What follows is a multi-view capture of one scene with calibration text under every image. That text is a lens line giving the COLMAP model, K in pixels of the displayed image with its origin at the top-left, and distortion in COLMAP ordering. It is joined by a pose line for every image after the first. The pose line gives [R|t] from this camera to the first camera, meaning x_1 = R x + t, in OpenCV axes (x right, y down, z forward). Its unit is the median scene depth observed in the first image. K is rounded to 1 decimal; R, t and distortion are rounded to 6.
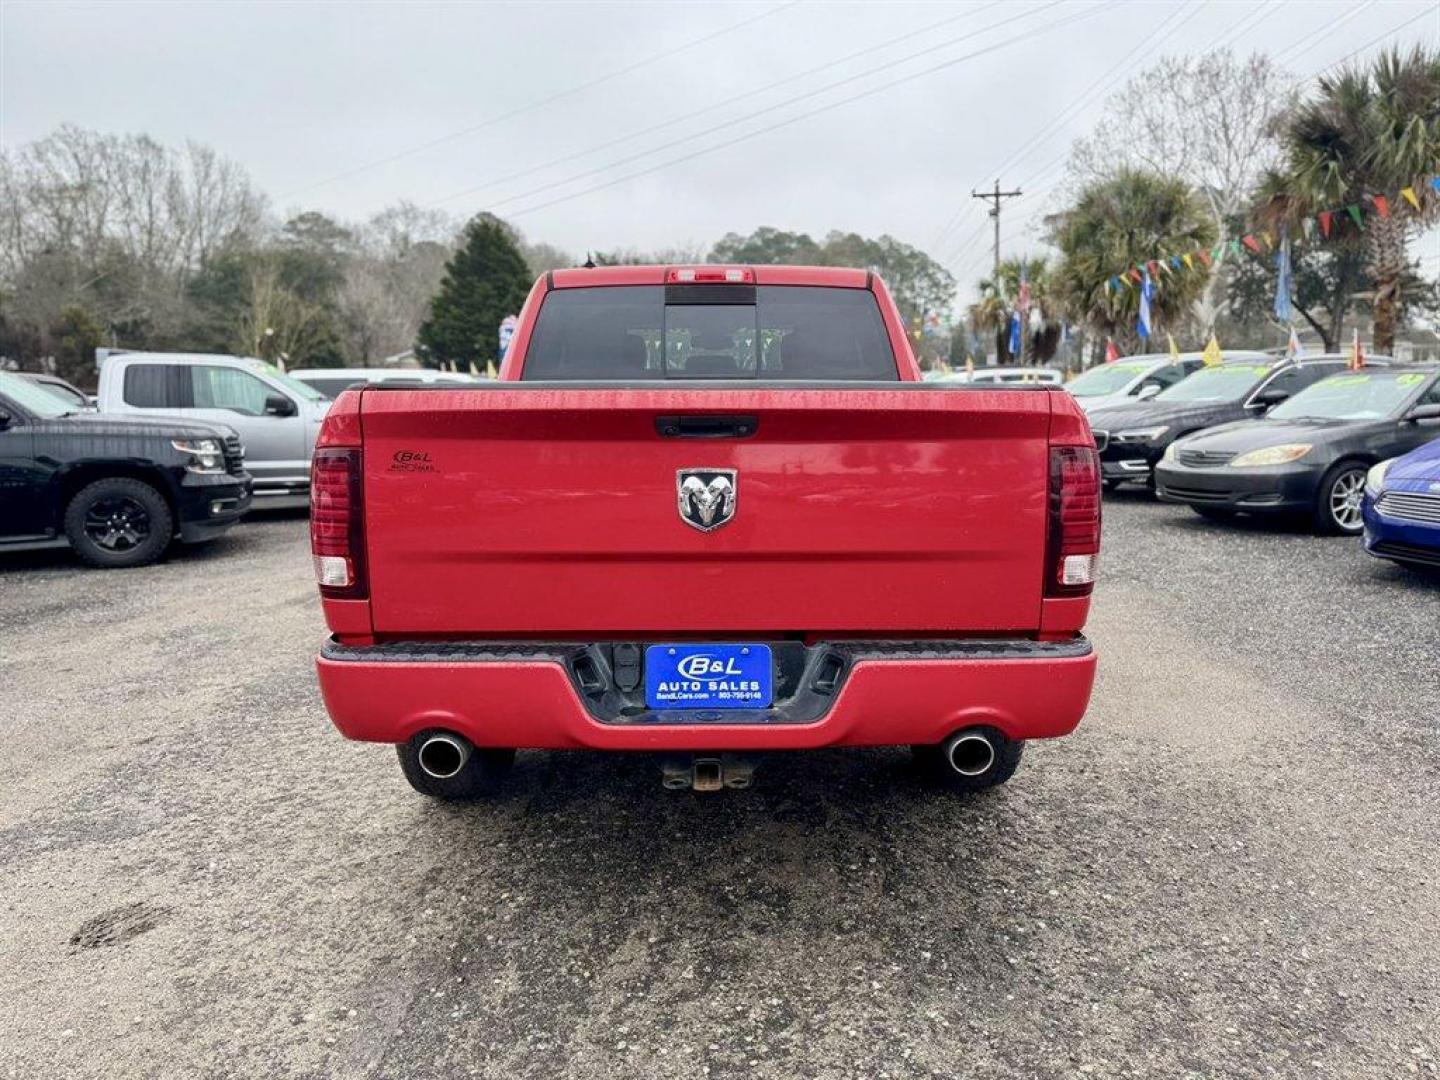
lens RADIAL K [[1033.6, 0, 728.6], [0, 1033.6, 533.3], [0, 0, 1]] dist [0.079916, -0.095114]
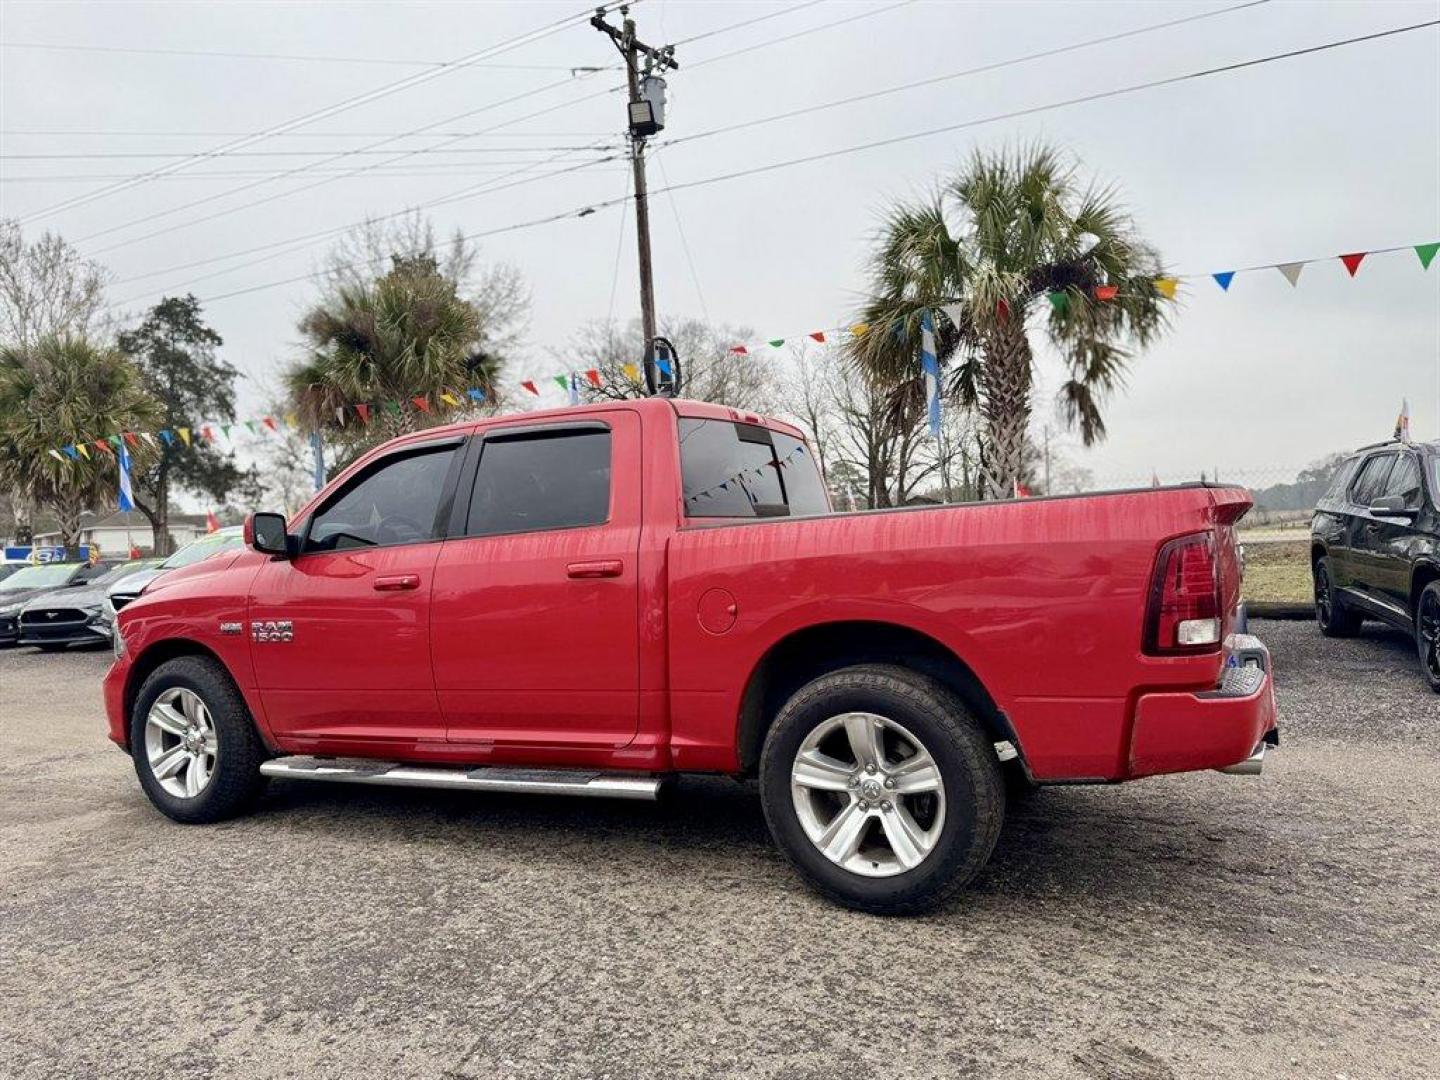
lens RADIAL K [[1033.6, 0, 728.6], [0, 1033.6, 533.3], [0, 0, 1]] dist [0.079916, -0.095114]
pose [[0.459947, -0.005027, 0.887932, -0.508145], [0.159226, 0.984242, -0.076907, -0.021943], [-0.873553, 0.176755, 0.453500, 0.264273]]
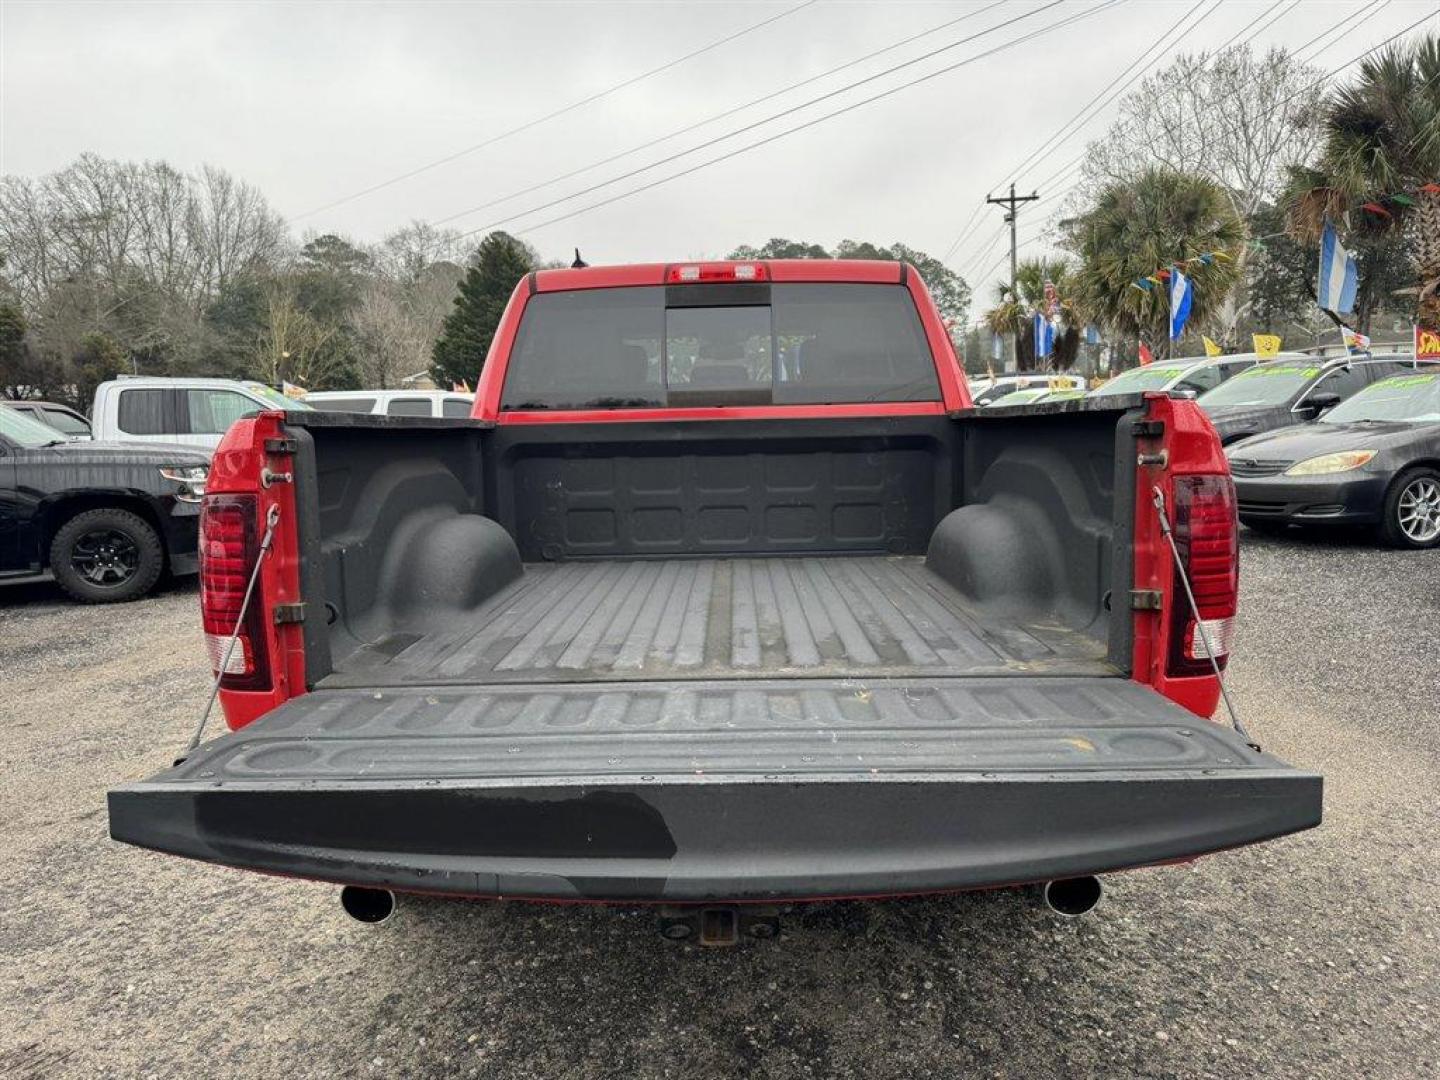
lens RADIAL K [[1034.7, 0, 720.0], [0, 1034.7, 540.0], [0, 0, 1]] dist [0.043643, -0.035241]
pose [[0.999559, -0.016759, -0.024521, 0.001027], [0.016621, 0.999845, -0.005842, -0.010041], [0.024615, 0.005432, 0.999682, 0.065338]]
